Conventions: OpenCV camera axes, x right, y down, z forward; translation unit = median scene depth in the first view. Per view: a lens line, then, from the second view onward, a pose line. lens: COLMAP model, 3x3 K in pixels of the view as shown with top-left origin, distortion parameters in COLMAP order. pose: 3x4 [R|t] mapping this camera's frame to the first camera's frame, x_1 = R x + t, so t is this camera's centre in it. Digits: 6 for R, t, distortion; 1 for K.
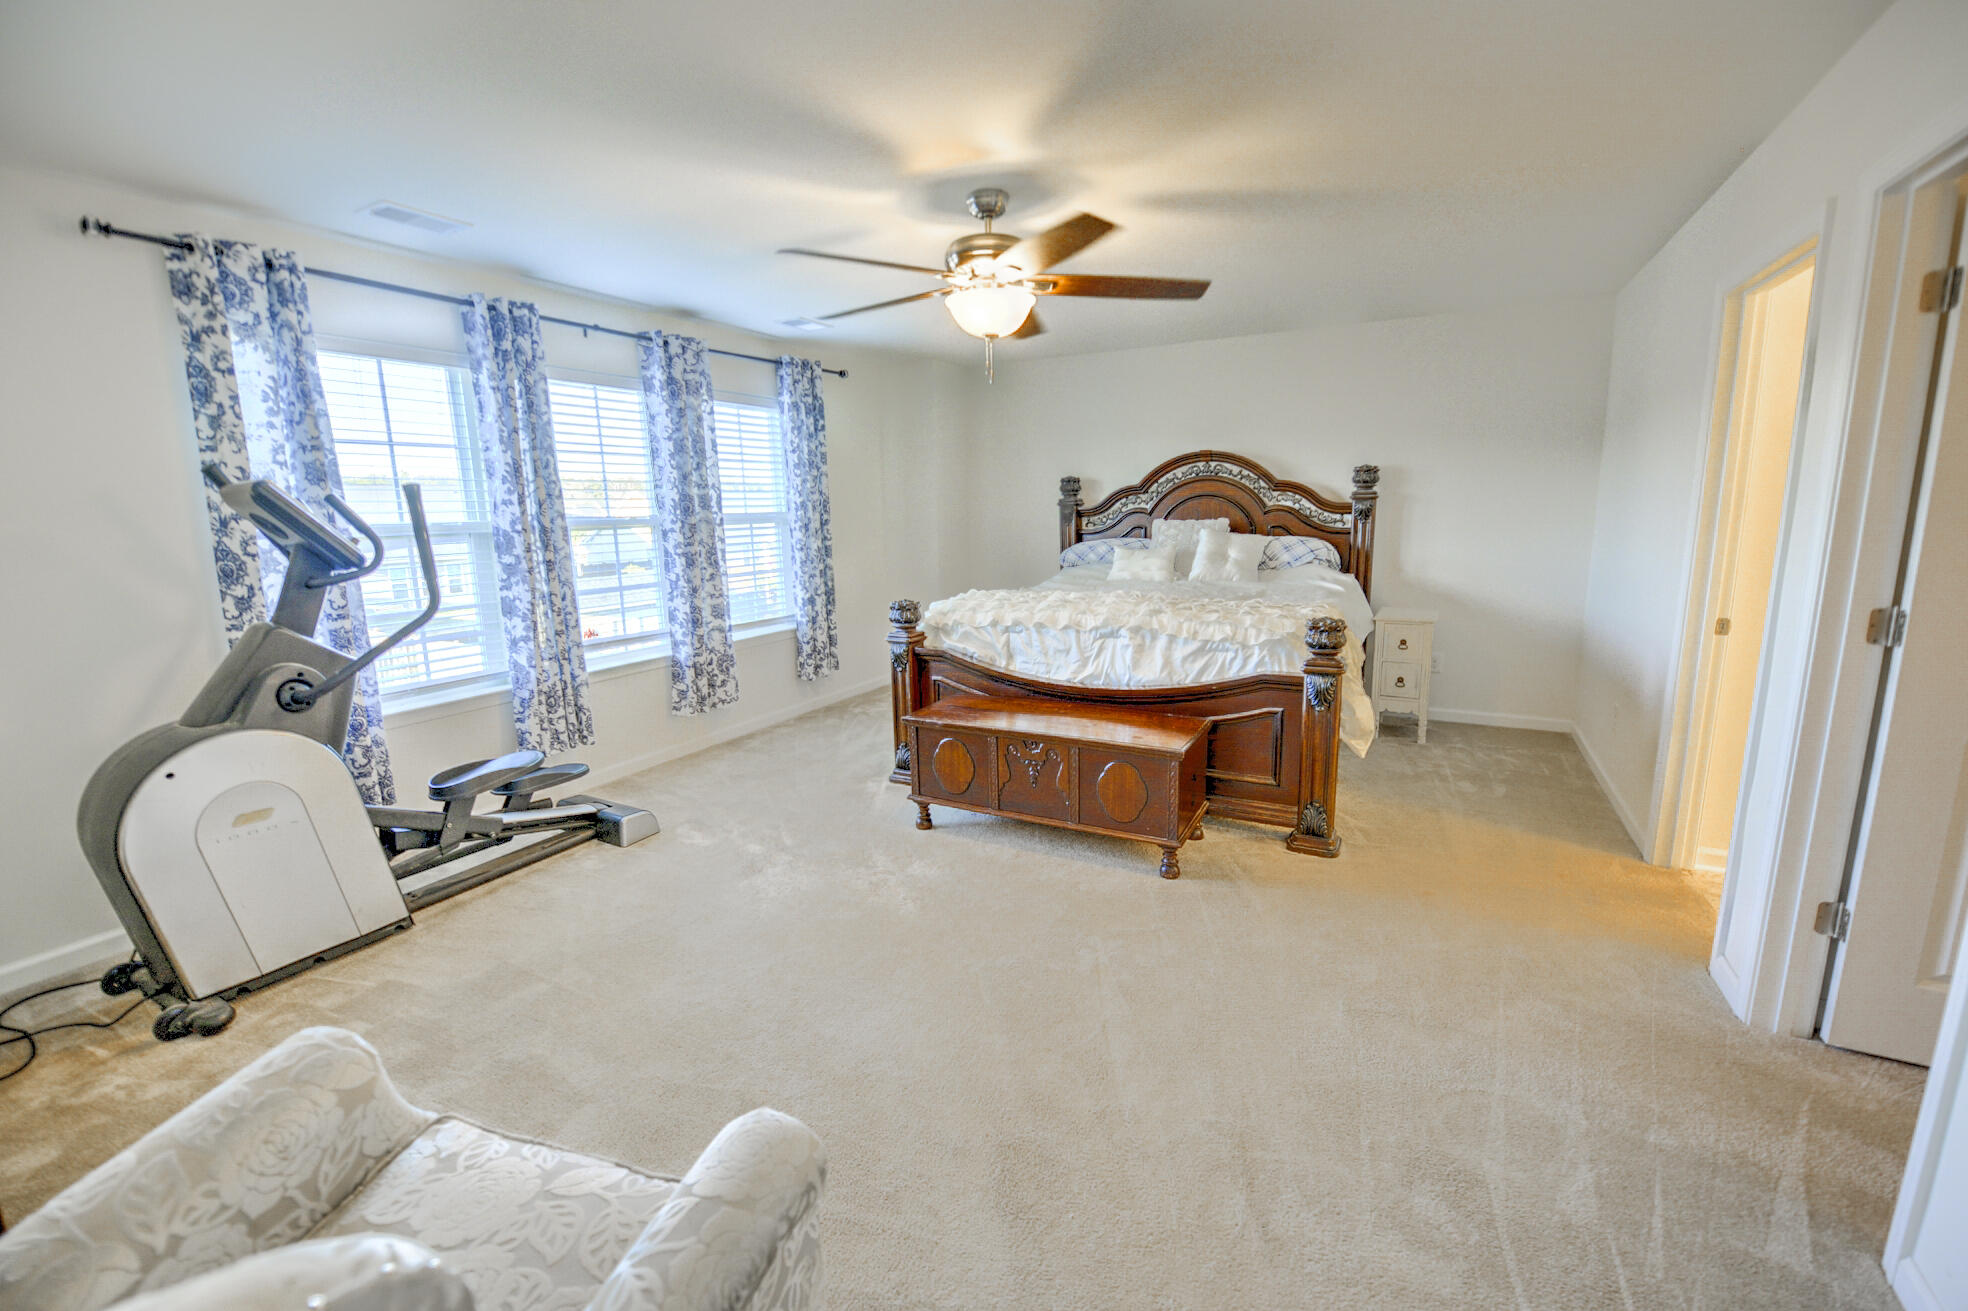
lens RADIAL K [[798.9, 0, 992.1], [0, 798.9, 647.5], [0, 0, 1]] dist [-0.019476, -0.000220]
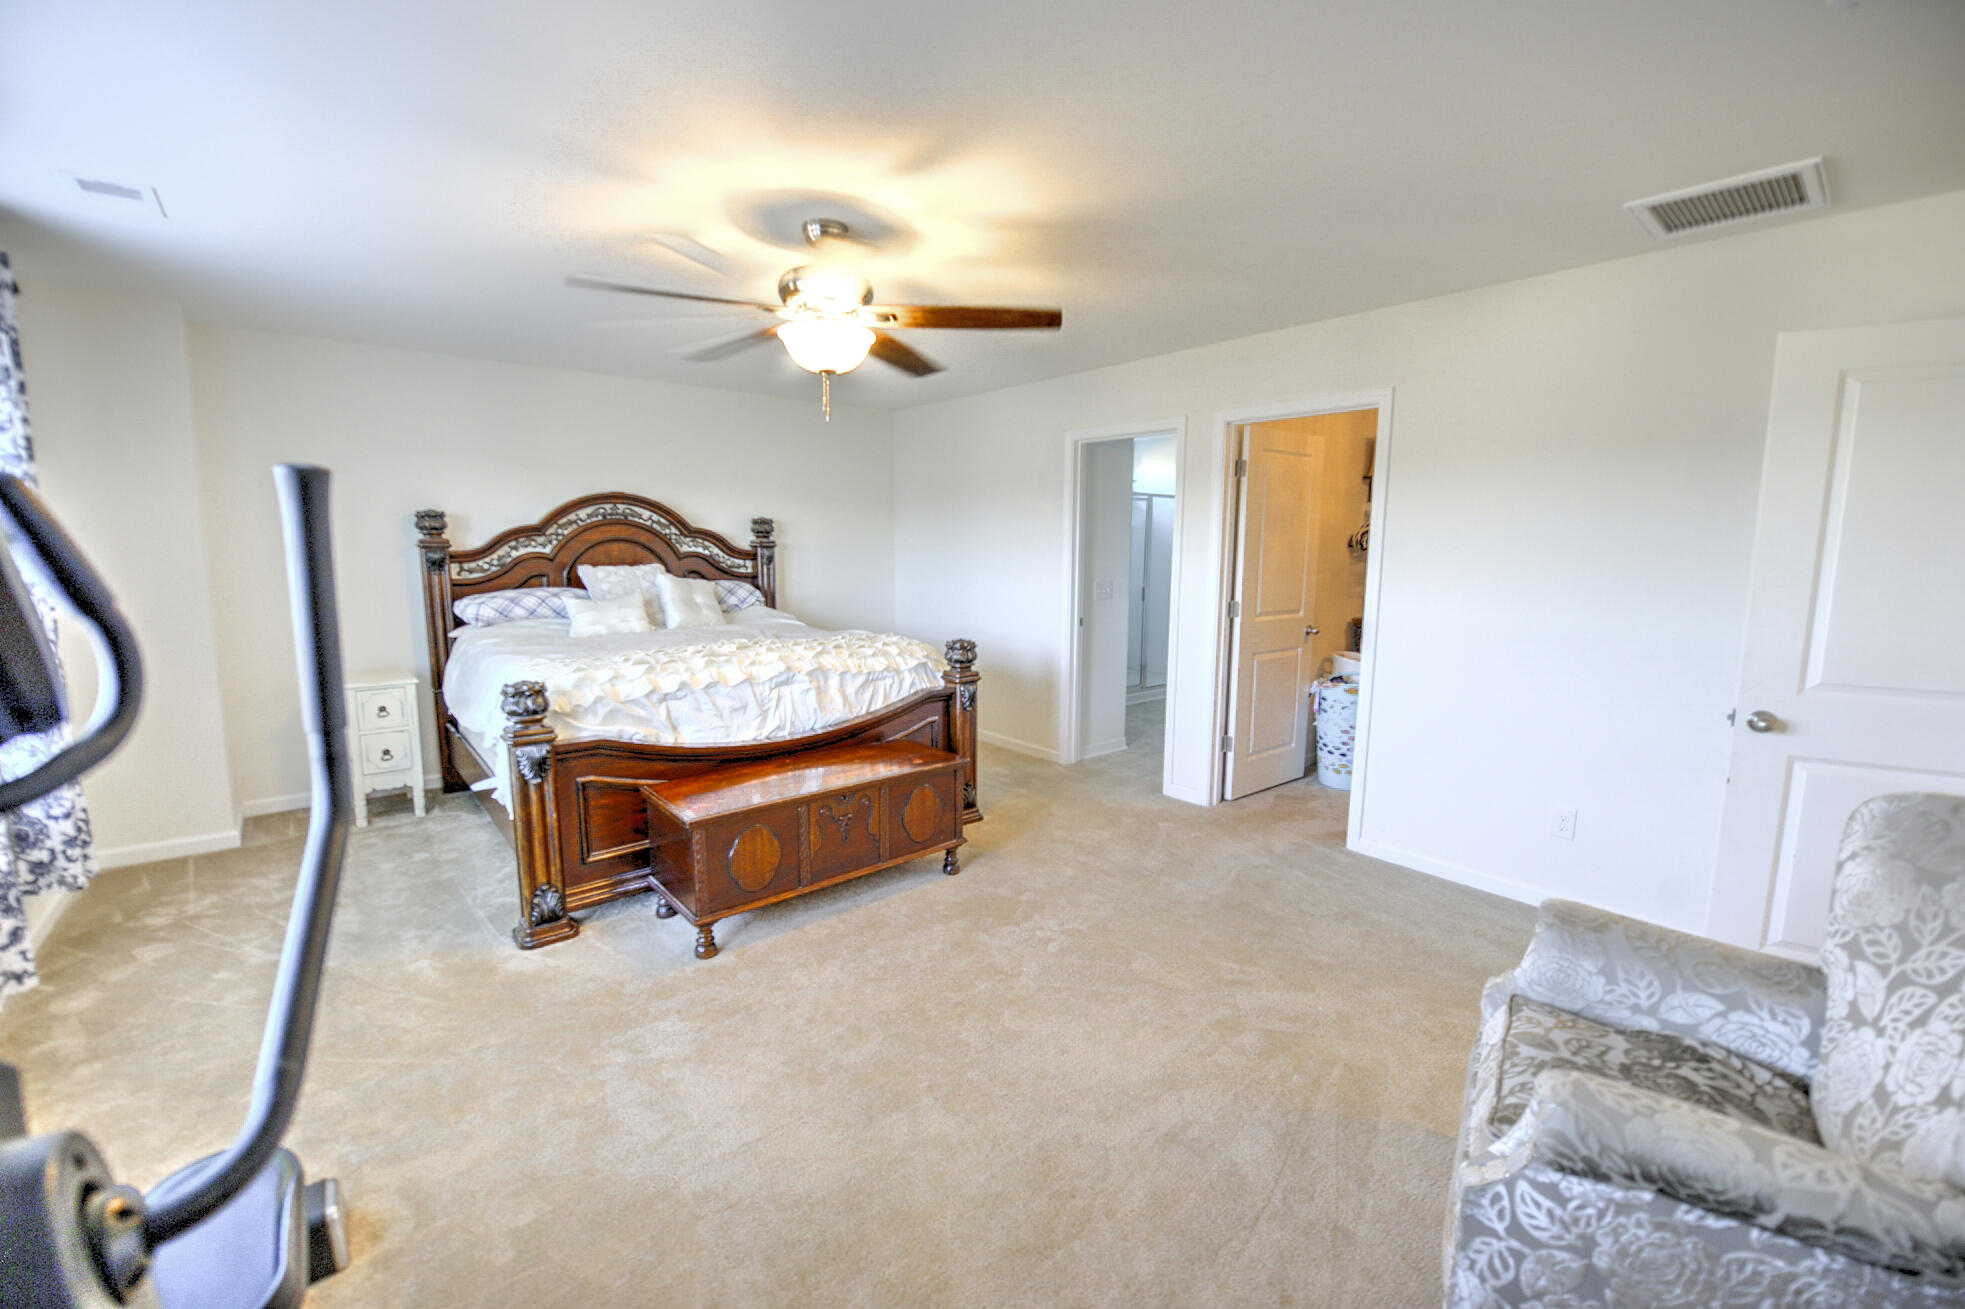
lens RADIAL K [[797.7, 0, 990.6], [0, 797.7, 646.5], [0, 0, 1]] dist [-0.019476, -0.000220]
pose [[0.362928, -0.092754, 0.927189, -0.609613], [0.151833, 0.987622, 0.039368, -0.055213], [-0.919364, 0.126490, 0.372519, 0.385220]]
